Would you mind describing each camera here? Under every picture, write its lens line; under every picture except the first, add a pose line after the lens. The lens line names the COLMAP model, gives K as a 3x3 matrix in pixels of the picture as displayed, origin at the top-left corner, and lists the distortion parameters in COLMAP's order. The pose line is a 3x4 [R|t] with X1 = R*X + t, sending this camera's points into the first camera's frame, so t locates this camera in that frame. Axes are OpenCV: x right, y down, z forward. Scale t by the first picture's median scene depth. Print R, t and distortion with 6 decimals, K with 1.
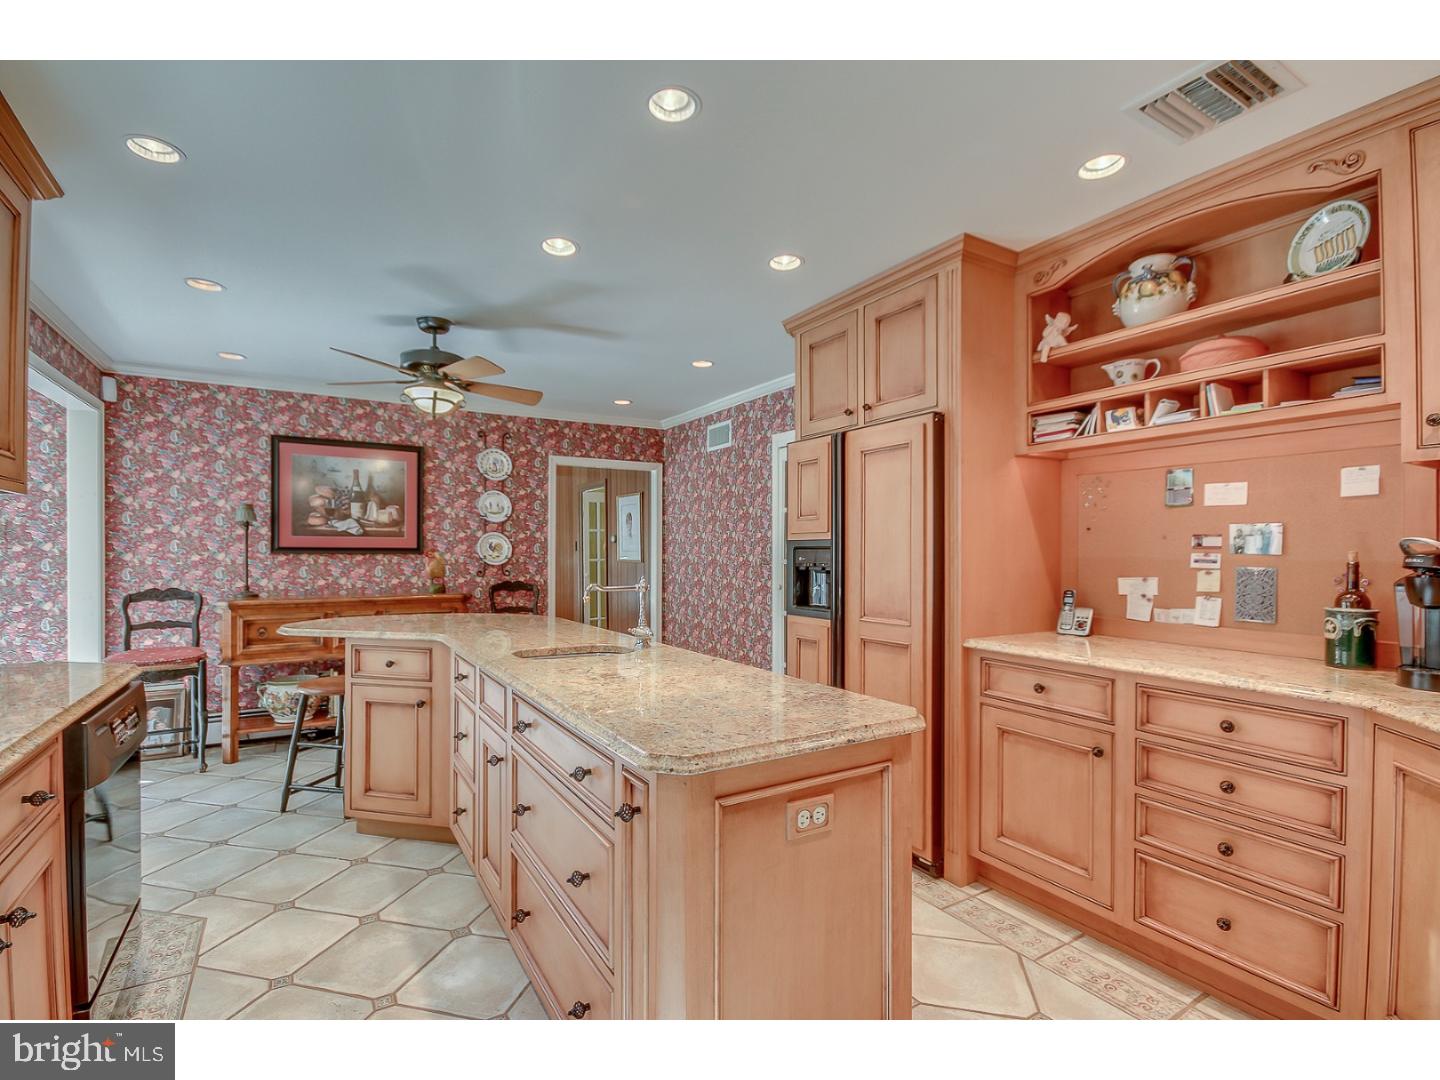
lens RADIAL K [[711.1, 0, 724.8], [0, 711.1, 548.3], [0, 0, 1]] dist [0.010645, -0.003781]
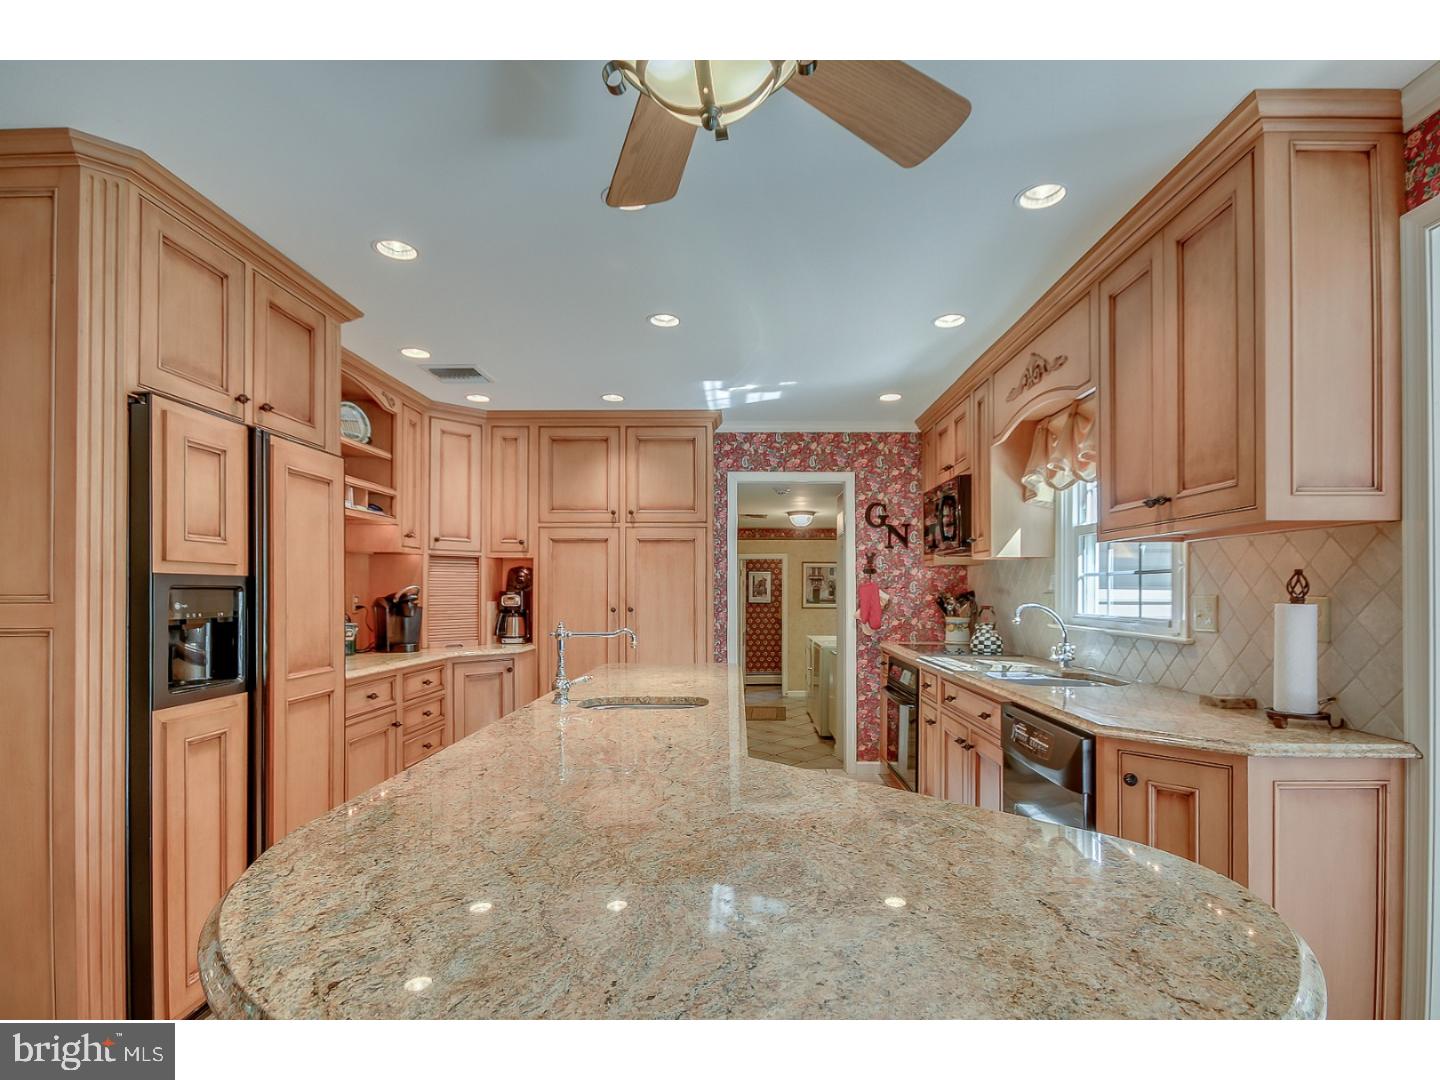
lens RADIAL K [[711.1, 0, 754.9], [0, 711.1, 588.4], [0, 0, 1]] dist [0.010645, -0.003781]
pose [[-0.868603, 0.004621, 0.495487, -0.798285], [0.002239, 0.999983, -0.005401, 0.005710], [-0.495504, -0.003582, -0.868598, 1.731444]]
